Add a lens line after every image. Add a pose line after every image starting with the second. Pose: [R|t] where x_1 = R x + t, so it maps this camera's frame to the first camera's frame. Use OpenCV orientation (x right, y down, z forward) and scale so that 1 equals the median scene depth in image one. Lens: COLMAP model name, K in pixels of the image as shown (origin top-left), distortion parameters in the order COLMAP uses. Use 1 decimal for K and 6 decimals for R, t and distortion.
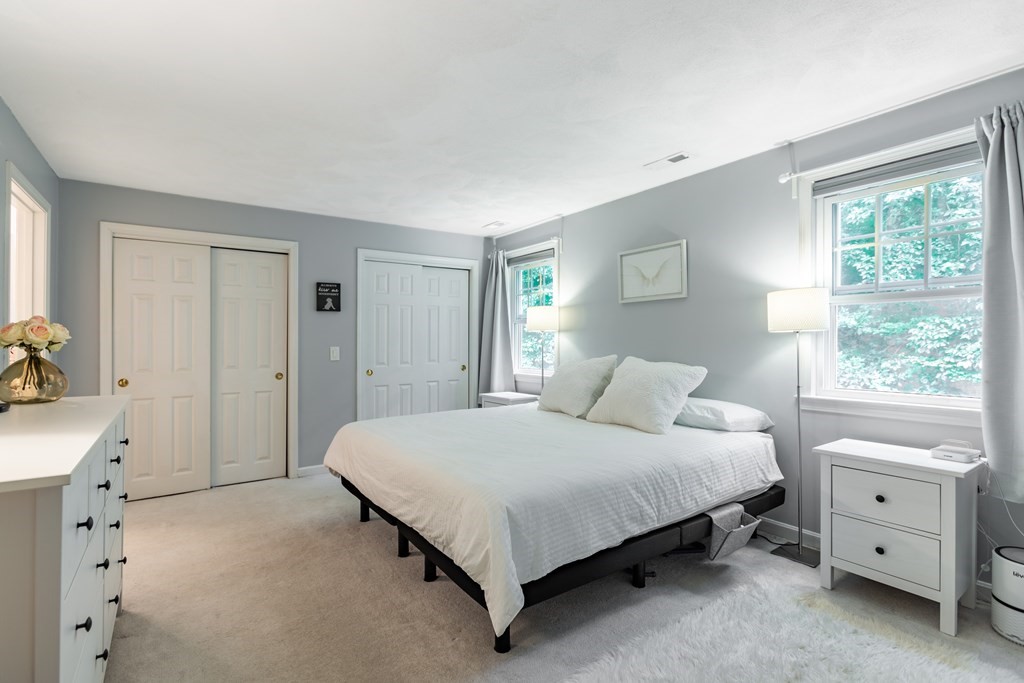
lens RADIAL K [[477.8, 0, 495.1], [0, 477.8, 340.7], [0, 0, 1]] dist [-0.002086, 0.000271]
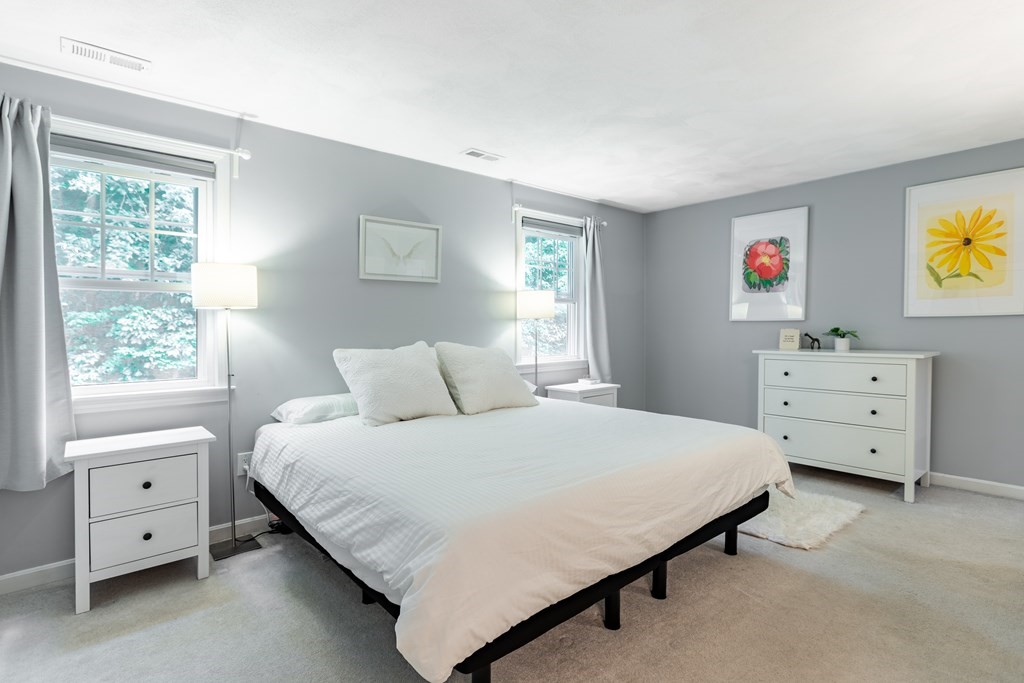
lens RADIAL K [[519.4, 0, 506.6], [0, 519.4, 325.2], [0, 0, 1]] dist [-0.004744, -0.000453]
pose [[-0.121224, 0.009891, 0.992576, -0.275871], [0.008657, 0.999923, -0.008907, 0.003793], [-0.992587, 0.007513, -0.121300, 0.385187]]
